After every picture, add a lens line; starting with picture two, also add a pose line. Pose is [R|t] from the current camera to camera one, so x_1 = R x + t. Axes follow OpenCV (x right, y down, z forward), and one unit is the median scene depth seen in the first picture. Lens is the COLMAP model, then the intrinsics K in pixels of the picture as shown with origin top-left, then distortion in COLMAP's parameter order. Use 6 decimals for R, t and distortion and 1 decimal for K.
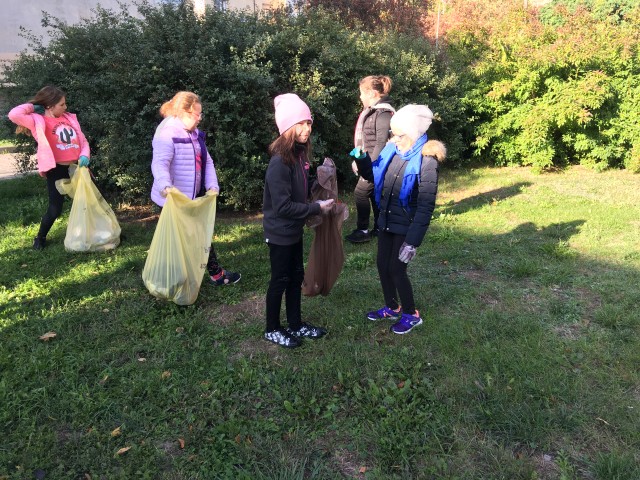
lens RADIAL K [[555.3, 0, 316.2], [0, 555.3, 240.6], [0, 0, 1]] dist [0.121030, -0.151355]
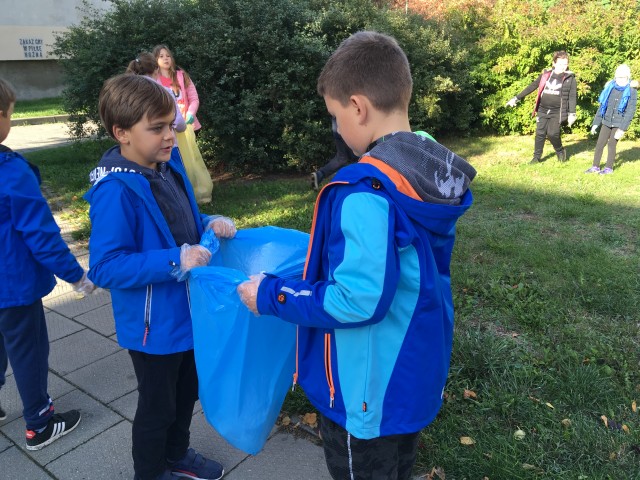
lens RADIAL K [[555.3, 0, 314.9], [0, 555.3, 244.4], [0, 0, 1]] dist [0.121030, -0.151355]
pose [[0.997263, -0.016376, 0.072096, -0.149446], [0.013329, 0.999006, 0.042544, 0.035926], [-0.072721, -0.041467, 0.996490, -0.097213]]
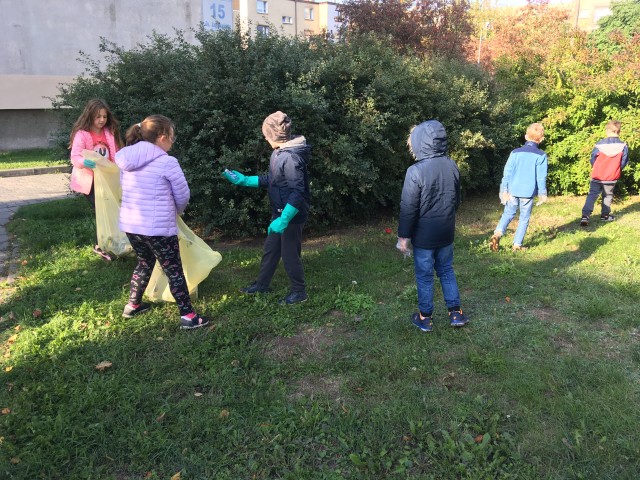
lens RADIAL K [[555.3, 0, 316.2], [0, 555.3, 238.0], [0, 0, 1]] dist [0.121030, -0.151355]
pose [[0.997939, 0.024935, -0.059133, -0.024606], [-0.027422, 0.998757, -0.041624, -0.008813], [0.058021, 0.043160, 0.997382, 0.018660]]
